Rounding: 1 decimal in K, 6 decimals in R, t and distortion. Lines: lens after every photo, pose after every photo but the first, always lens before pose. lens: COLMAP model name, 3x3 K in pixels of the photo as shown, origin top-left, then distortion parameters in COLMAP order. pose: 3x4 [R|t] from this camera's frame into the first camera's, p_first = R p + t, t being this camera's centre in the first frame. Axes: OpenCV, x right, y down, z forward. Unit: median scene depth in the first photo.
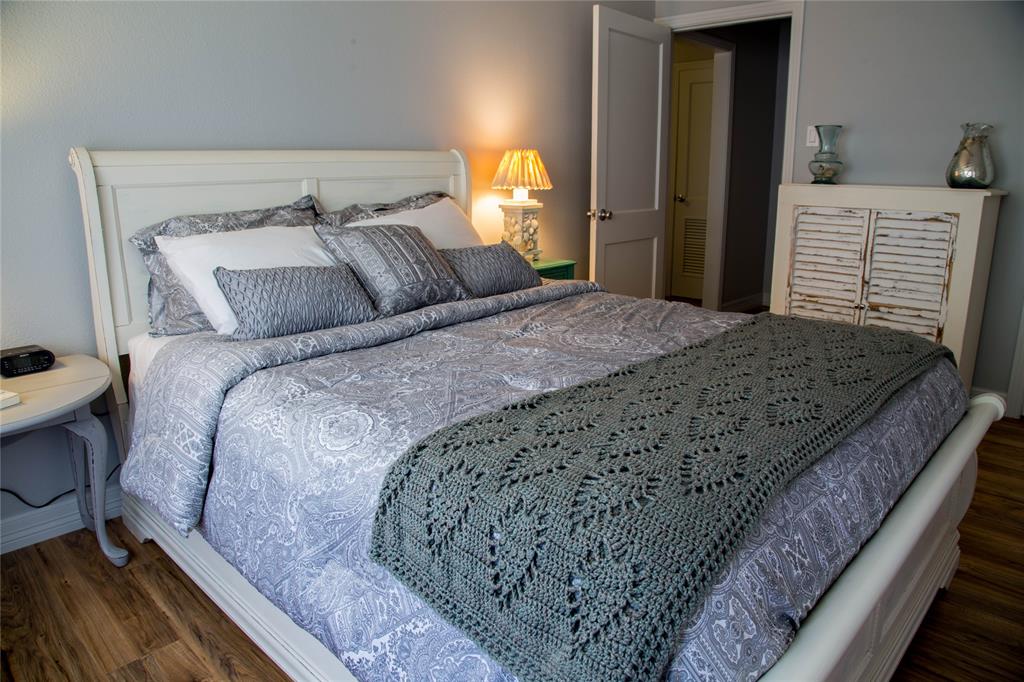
lens RADIAL K [[686.6, 0, 512.0], [0, 686.6, 341.0], [0, 0, 1]] dist [-0.091842, 0.001709]
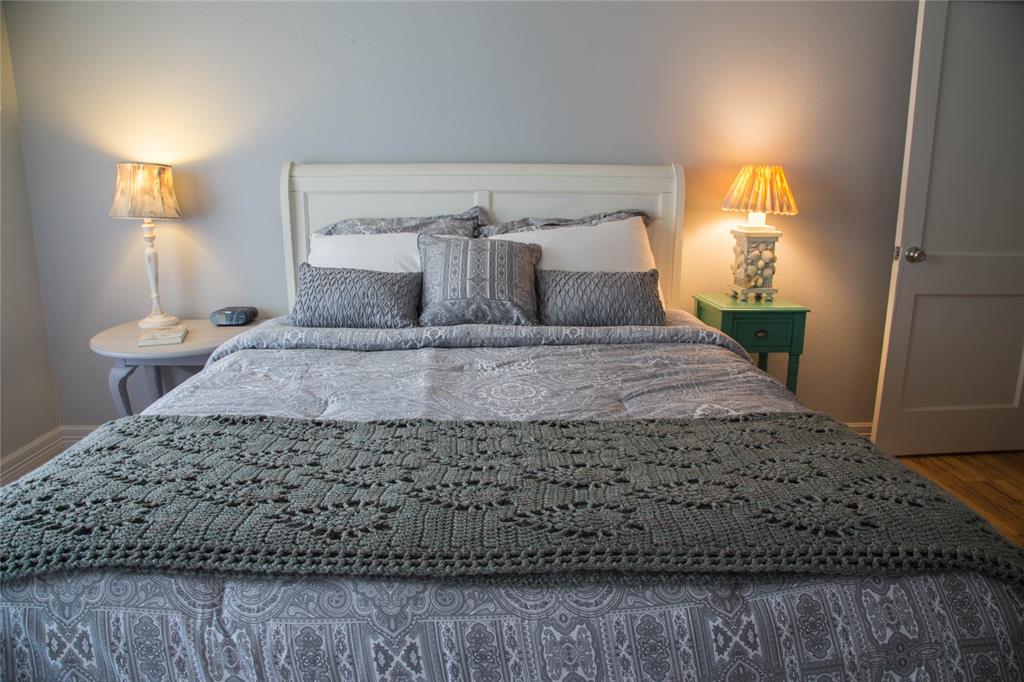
lens RADIAL K [[686.6, 0, 512.0], [0, 686.6, 341.0], [0, 0, 1]] dist [-0.091842, 0.001709]
pose [[0.716453, 0.167545, -0.677218, 0.510049], [-0.182581, 0.981930, 0.049772, -0.076591], [0.673319, 0.087988, 0.734098, 0.291067]]
